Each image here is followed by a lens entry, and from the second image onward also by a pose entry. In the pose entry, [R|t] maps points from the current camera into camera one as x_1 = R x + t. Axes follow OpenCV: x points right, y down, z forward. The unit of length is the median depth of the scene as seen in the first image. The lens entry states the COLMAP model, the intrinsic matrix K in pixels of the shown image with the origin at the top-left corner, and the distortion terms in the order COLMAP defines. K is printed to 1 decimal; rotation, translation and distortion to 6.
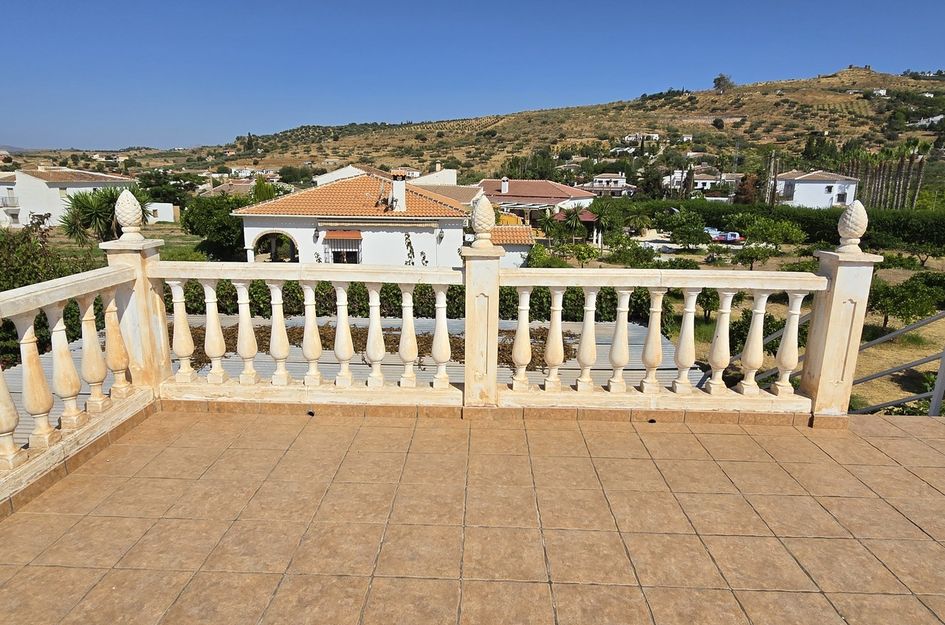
lens RADIAL K [[582.2, 0, 478.4], [0, 582.2, 311.5], [0, 0, 1]] dist [0.006704, -0.007168]
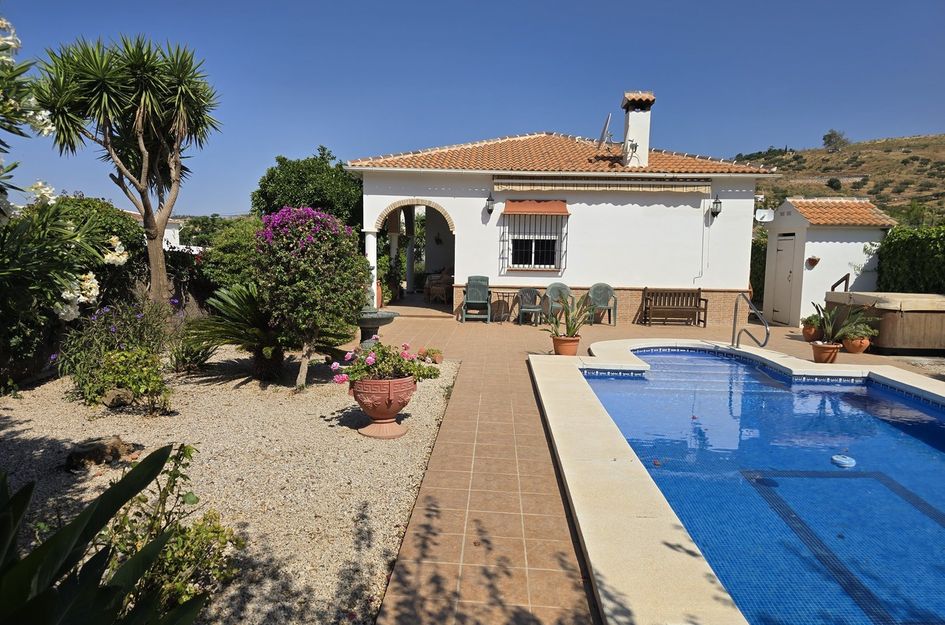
lens RADIAL K [[638.1, 0, 472.7], [0, 638.1, 318.8], [0, 0, 1]] dist [0.042729, -0.009634]
pose [[0.995223, 0.014222, -0.096585, -0.228549], [-0.026130, 0.992042, -0.123167, 0.049981], [0.094065, 0.125102, 0.987675, 0.397045]]
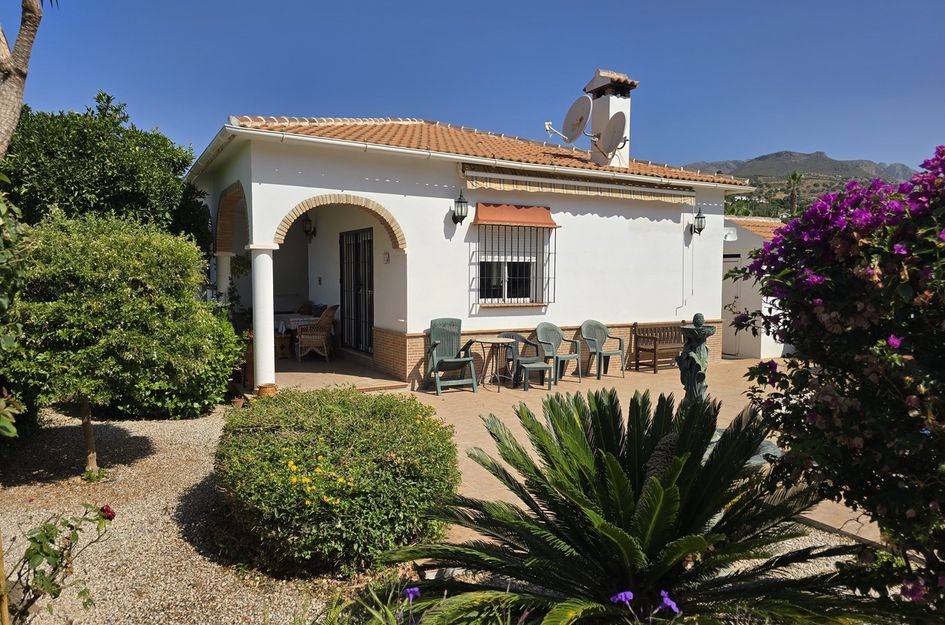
lens RADIAL K [[638.1, 0, 471.8], [0, 638.1, 319.2], [0, 0, 1]] dist [0.042729, -0.009634]
pose [[0.901016, -0.040693, 0.431872, -0.437763], [0.109040, 0.984870, -0.134693, -0.010549], [-0.419857, 0.168452, 0.891821, 0.636966]]
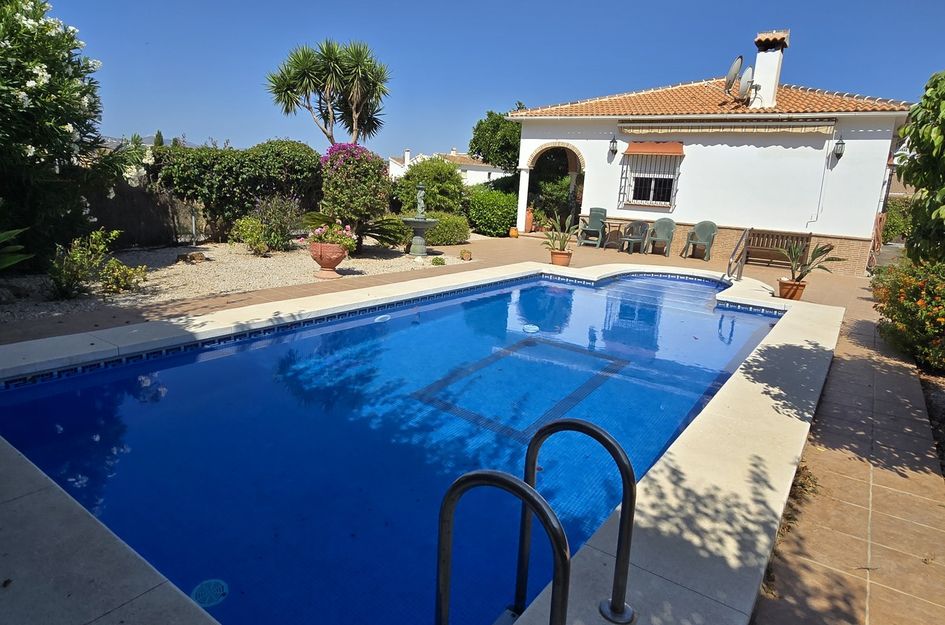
lens RADIAL K [[582.2, 0, 463.5], [0, 582.2, 310.5], [0, 0, 1]] dist [0.006704, -0.007168]
pose [[0.772106, 0.165043, -0.613689, 0.020832], [-0.190297, 0.981420, 0.024518, 0.059979], [0.606333, 0.097853, 0.789167, 0.397061]]
